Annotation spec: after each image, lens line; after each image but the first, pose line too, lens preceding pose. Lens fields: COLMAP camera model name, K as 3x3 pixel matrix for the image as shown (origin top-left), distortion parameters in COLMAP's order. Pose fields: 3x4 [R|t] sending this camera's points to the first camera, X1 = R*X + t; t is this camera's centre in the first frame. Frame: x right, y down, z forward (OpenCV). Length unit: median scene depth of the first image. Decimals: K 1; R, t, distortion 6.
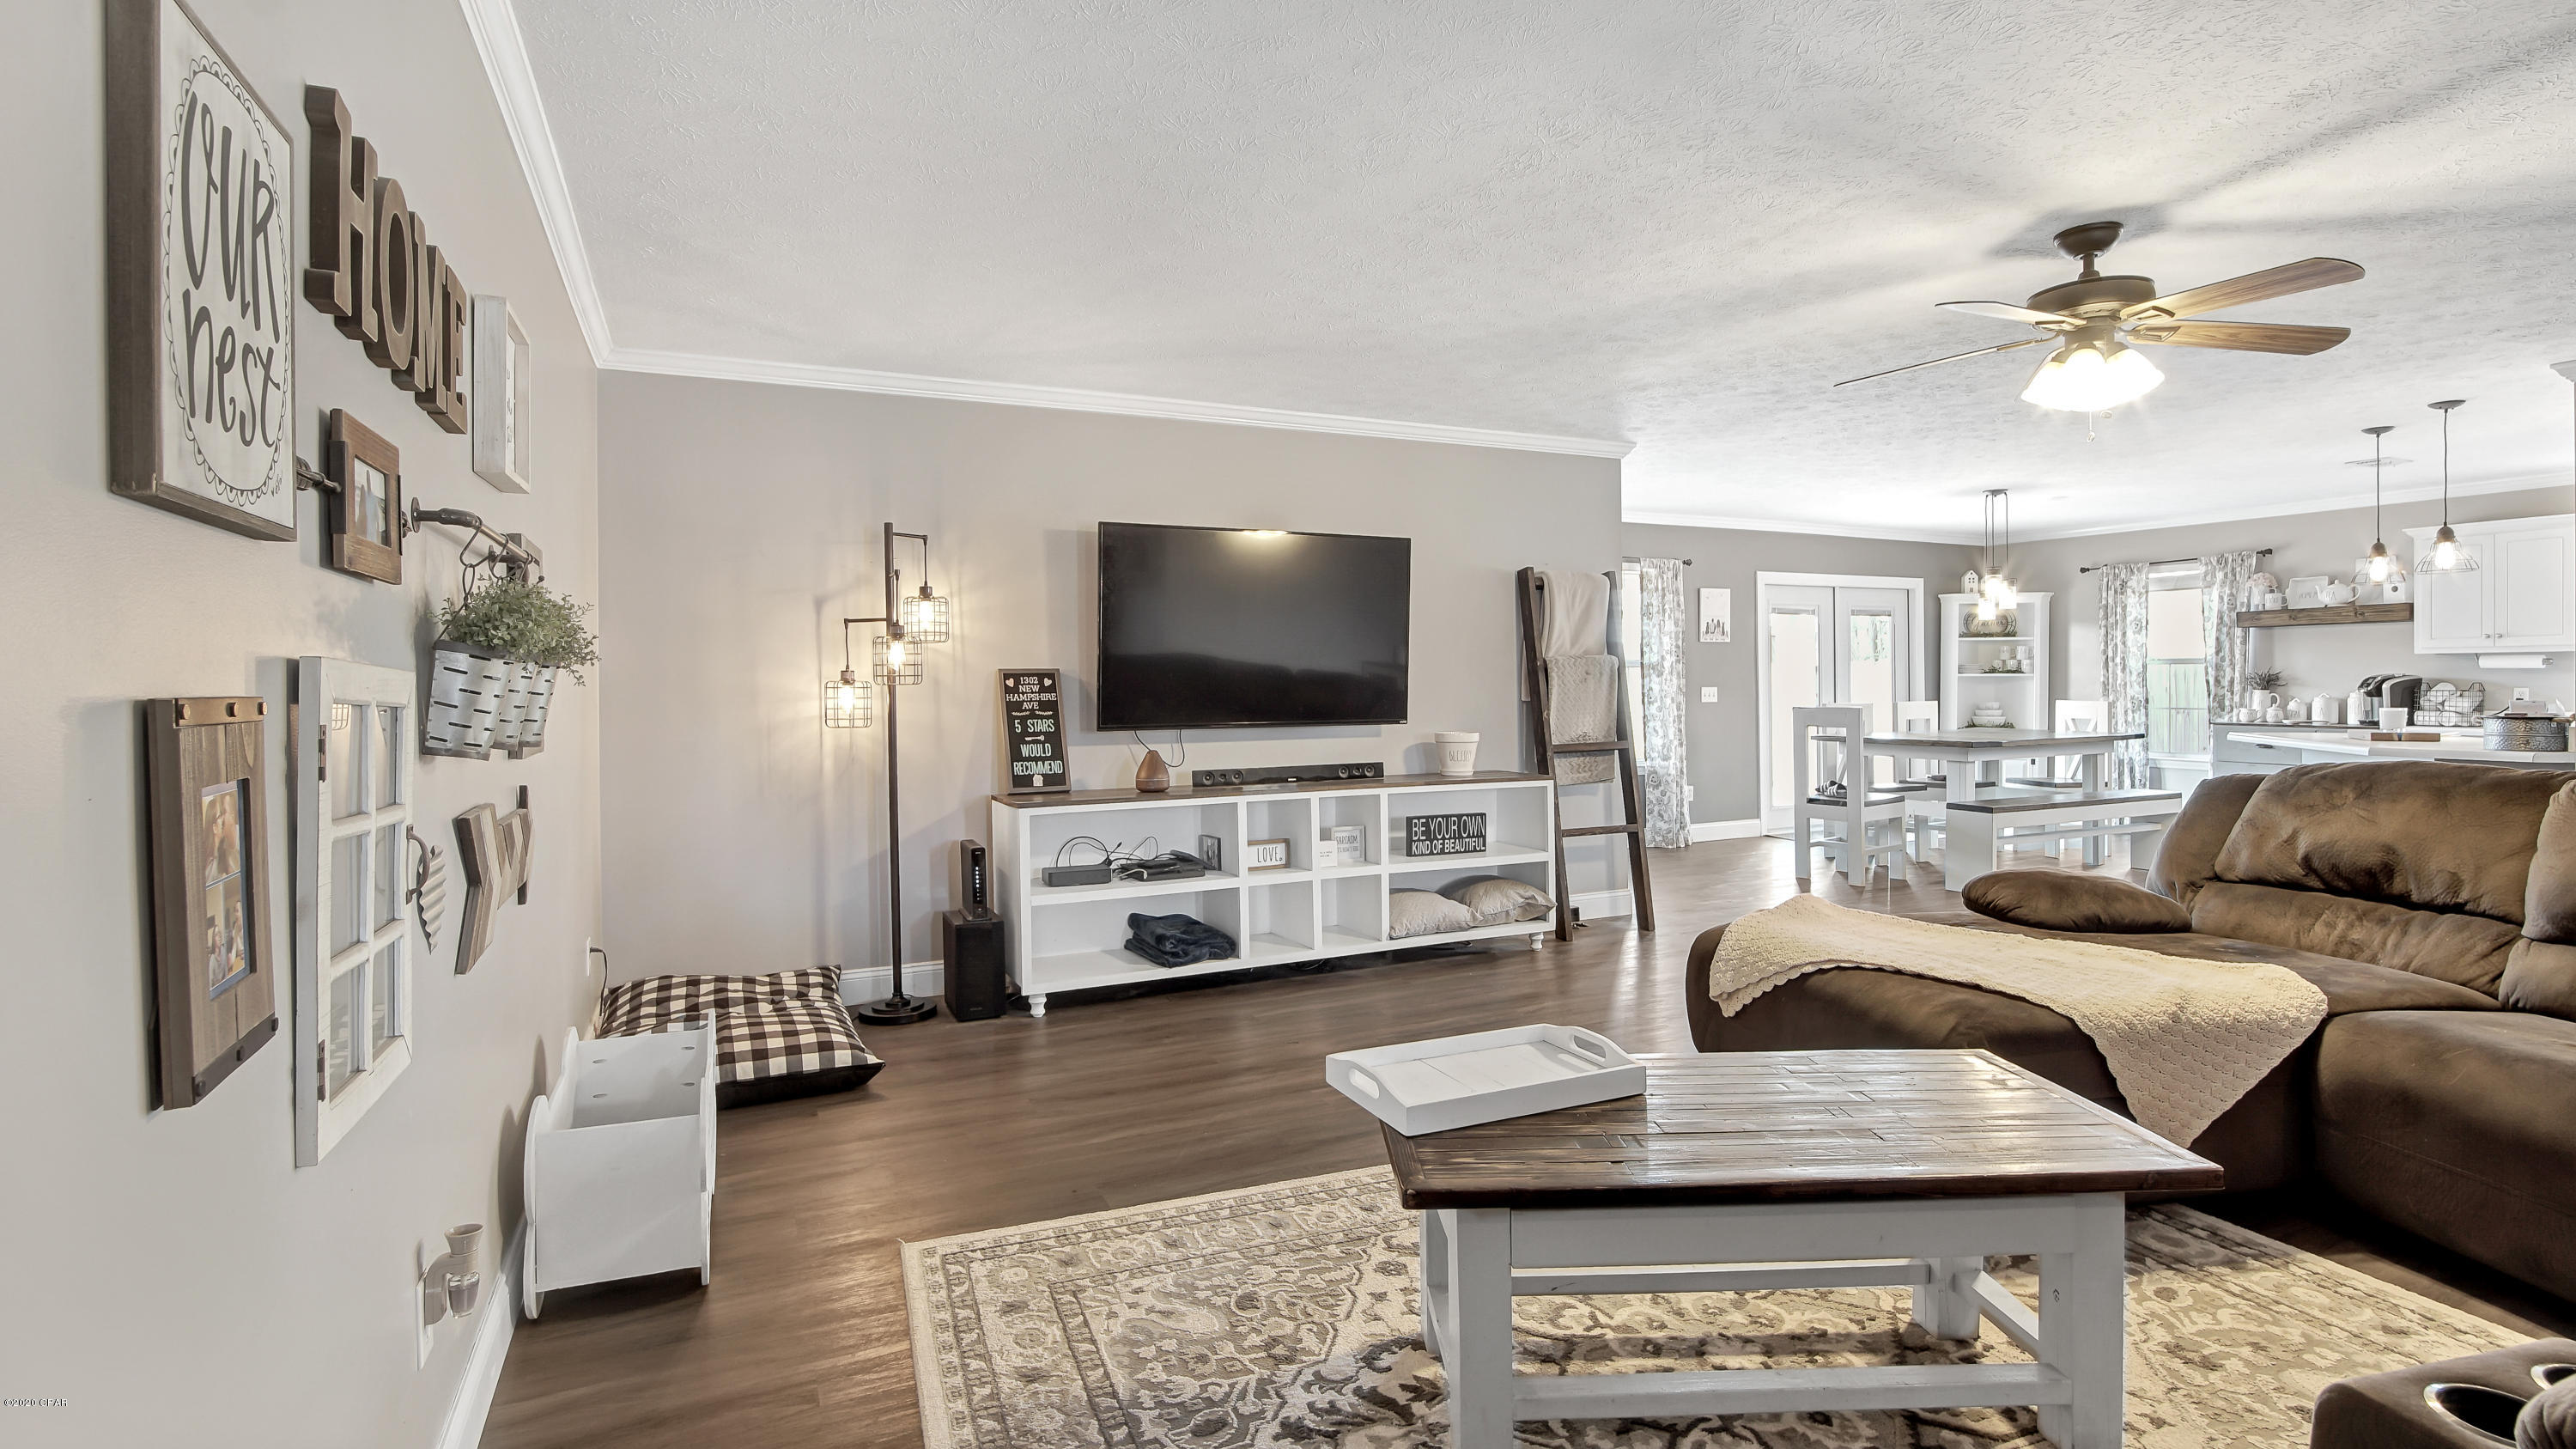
lens RADIAL K [[1185.7, 0, 1289.4], [0, 1185.7, 684.9], [0, 0, 1]] dist [-0.019803, 0.005720]
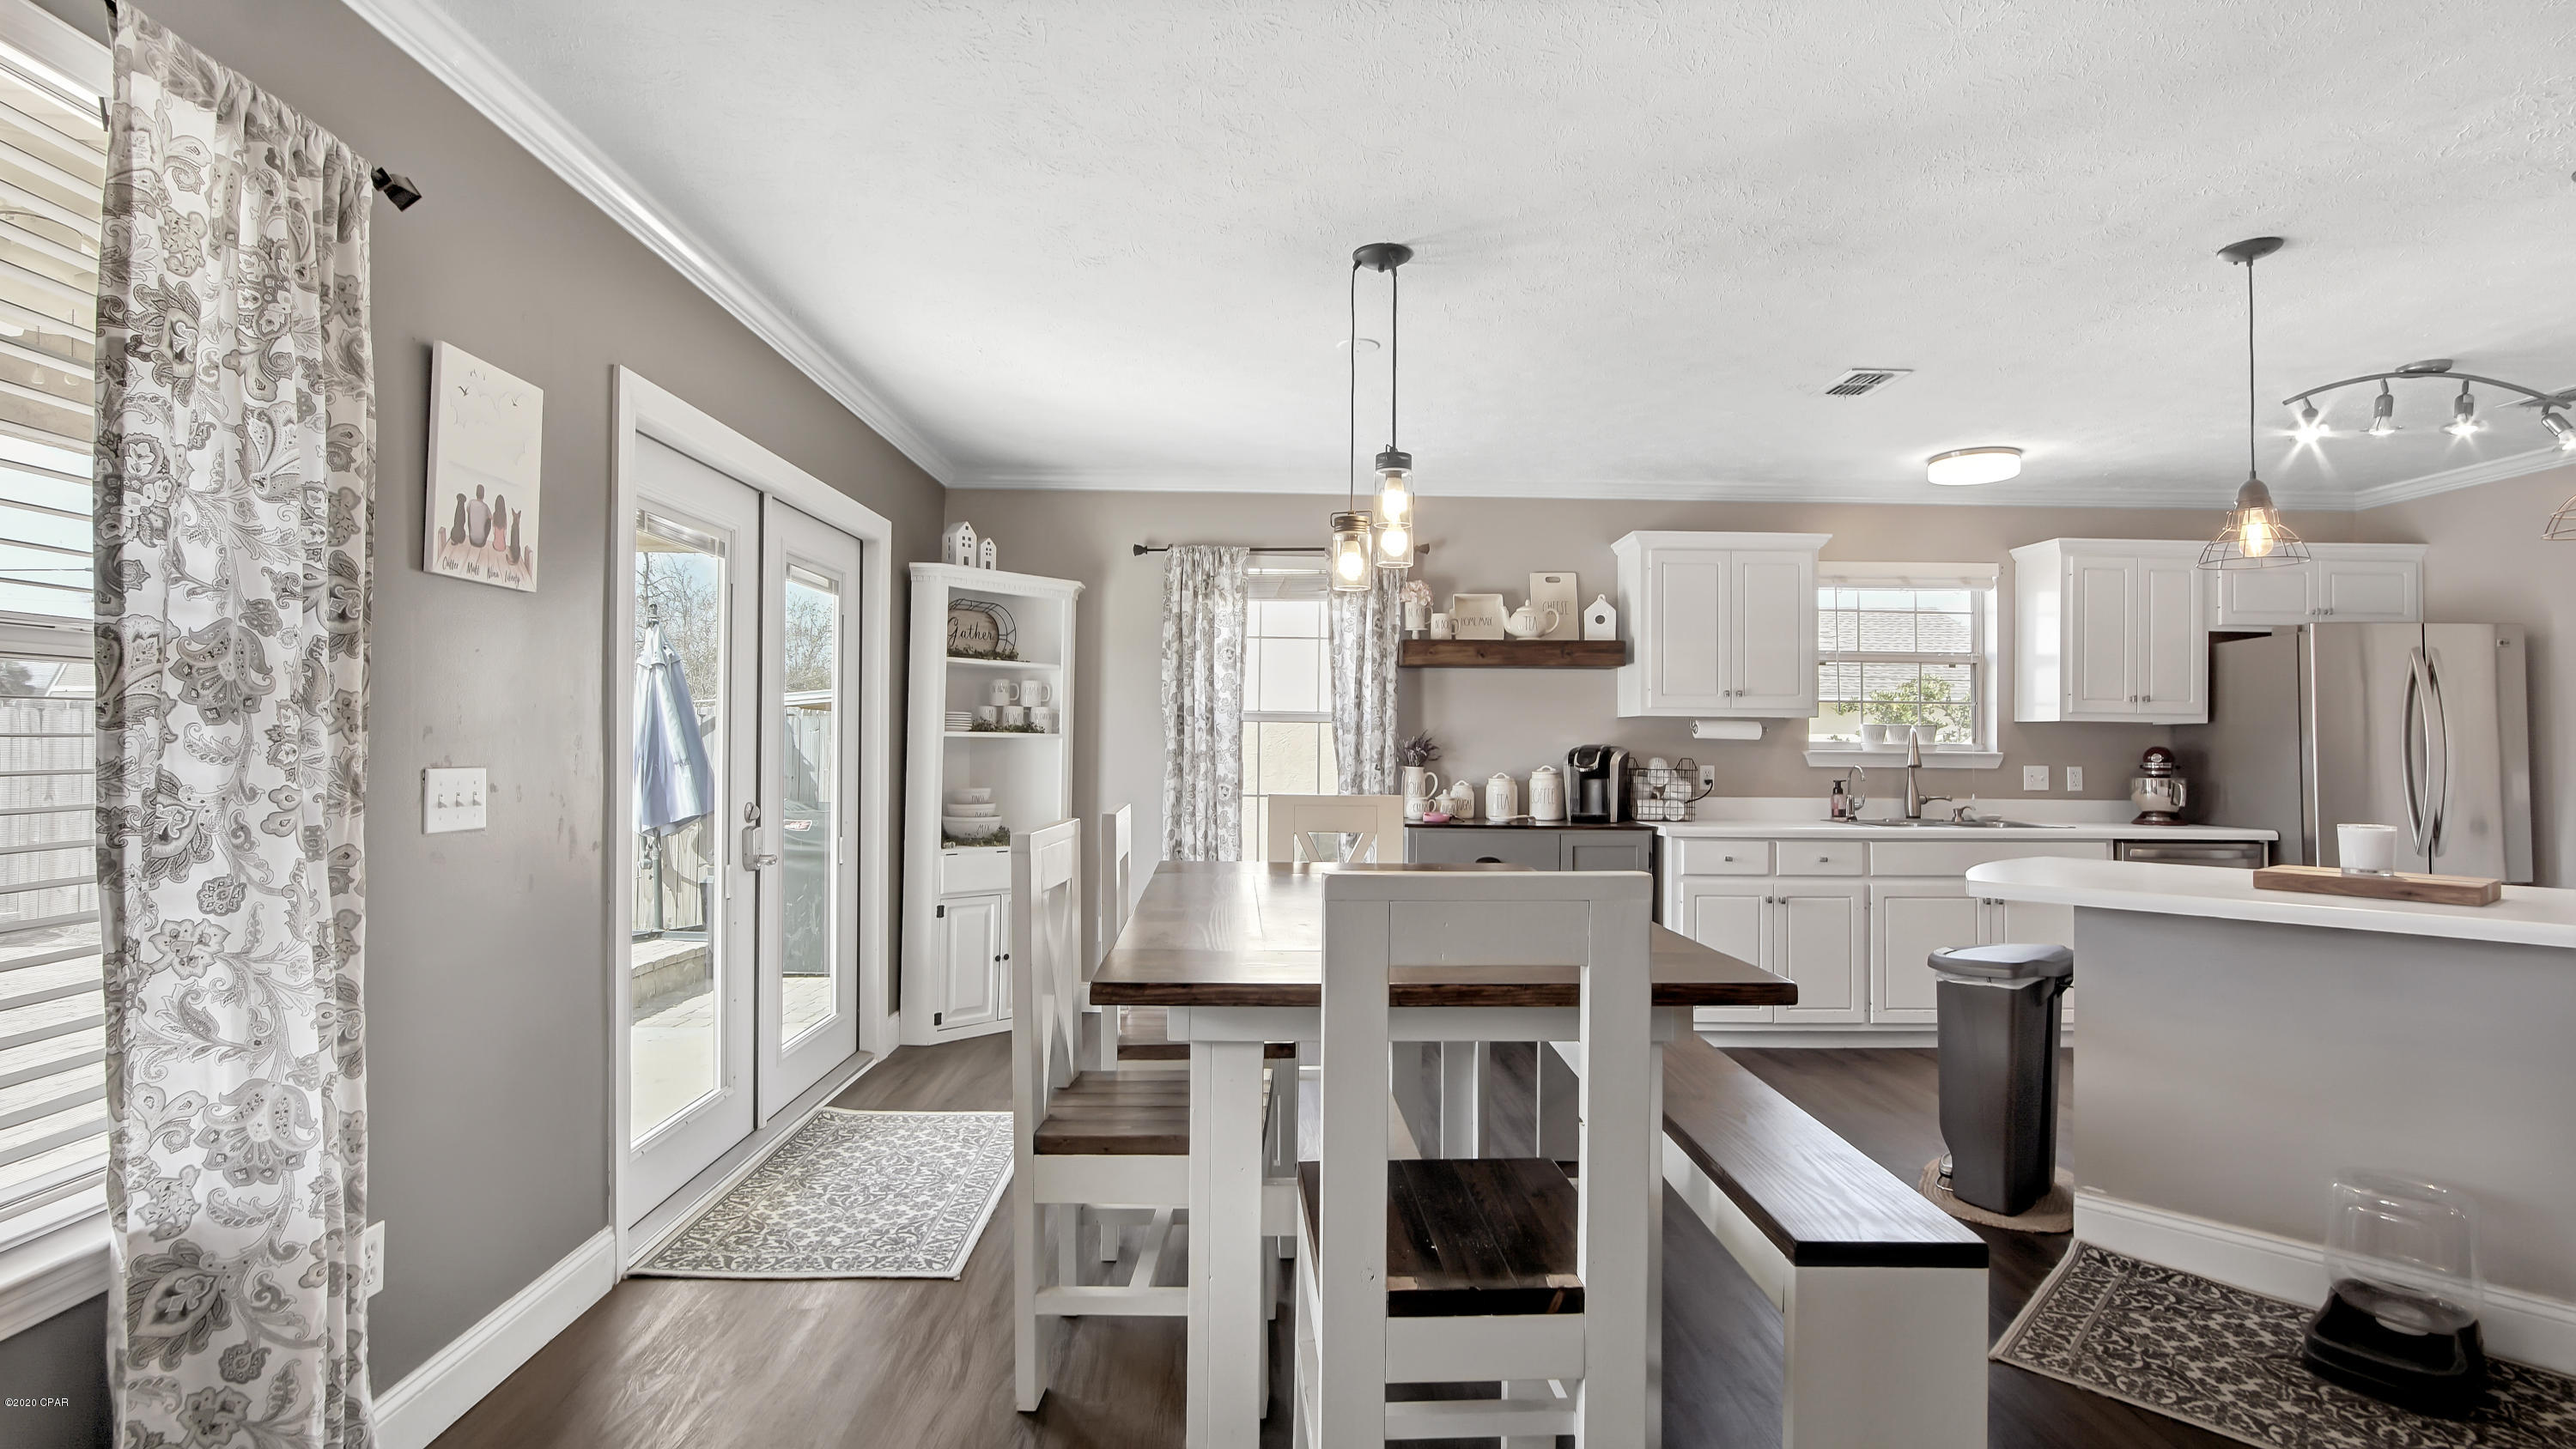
lens RADIAL K [[1185.4, 0, 1277.5], [0, 1185.4, 724.6], [0, 0, 1]] dist [-0.019803, 0.005720]
pose [[0.421507, 0.023274, 0.906527, 0.217813], [-0.009887, 0.999729, -0.021070, -0.003708], [-0.906771, -0.000081, 0.421623, 0.776709]]
